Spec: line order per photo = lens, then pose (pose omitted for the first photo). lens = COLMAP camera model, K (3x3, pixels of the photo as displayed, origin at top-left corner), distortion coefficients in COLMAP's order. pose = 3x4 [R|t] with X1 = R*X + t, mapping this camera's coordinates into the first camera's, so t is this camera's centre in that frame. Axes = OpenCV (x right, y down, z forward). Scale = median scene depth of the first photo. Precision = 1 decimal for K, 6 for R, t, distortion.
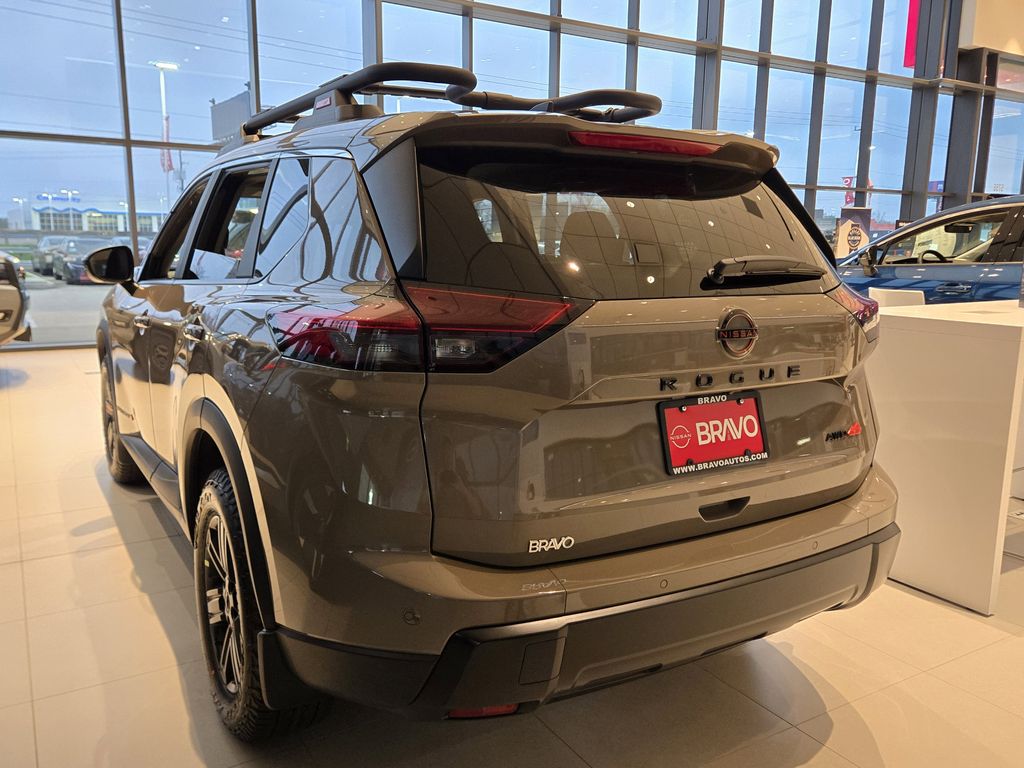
lens RADIAL K [[743.3, 0, 488.0], [0, 743.3, 352.8], [0, 0, 1]] dist [0.002385, 0.001146]
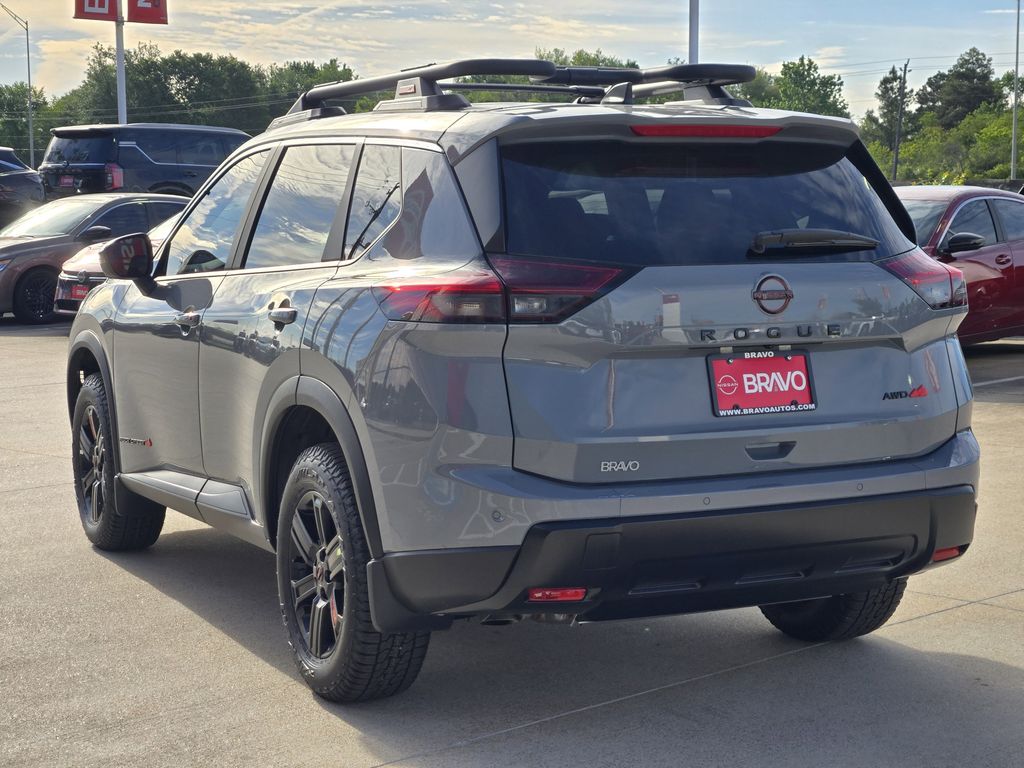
lens RADIAL K [[1675.6, 0, 512.0], [0, 1675.6, 384.0], [0, 0, 1]] dist [-0.110978, 0.067285]
pose [[0.995962, -0.011601, -0.089024, 0.153409], [0.006785, 0.998506, -0.054214, 0.245191], [0.089520, 0.053391, 0.994553, -1.582525]]
